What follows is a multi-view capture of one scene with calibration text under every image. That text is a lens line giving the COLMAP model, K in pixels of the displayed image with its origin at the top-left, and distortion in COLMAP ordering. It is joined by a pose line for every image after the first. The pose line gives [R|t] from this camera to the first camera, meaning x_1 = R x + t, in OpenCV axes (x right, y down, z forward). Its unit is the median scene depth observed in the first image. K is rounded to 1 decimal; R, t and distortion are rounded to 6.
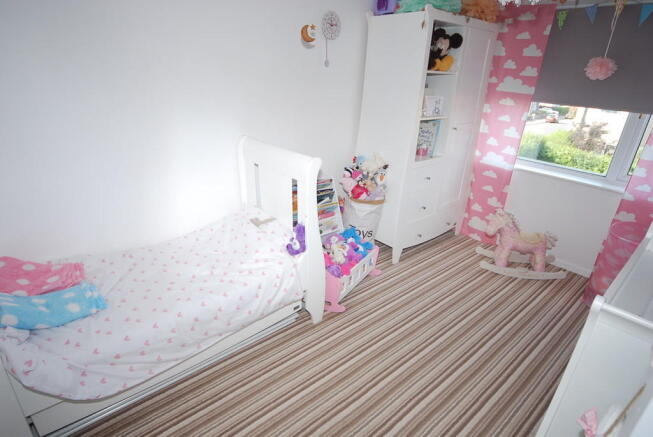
lens RADIAL K [[355.6, 0, 328.3], [0, 355.6, 218.2], [0, 0, 1]] dist [-0.008690, 0.005203]
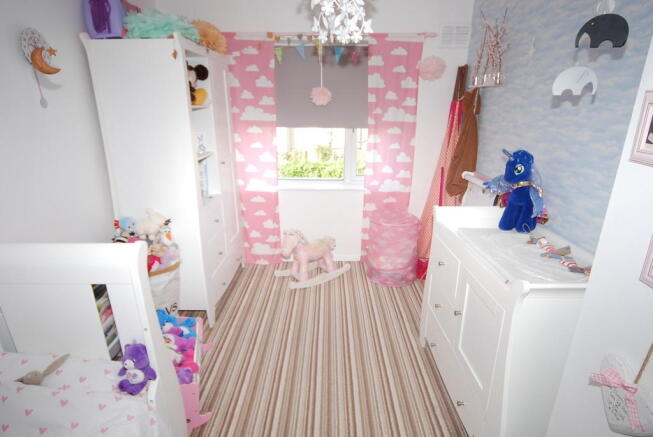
lens RADIAL K [[355.6, 0, 326.0], [0, 355.6, 220.3], [0, 0, 1]] dist [-0.008690, 0.005203]
pose [[0.663079, -0.276897, 0.695452, -0.161267], [0.319522, 0.944873, 0.071557, -0.090671], [-0.676928, 0.174764, 0.715000, 0.171530]]
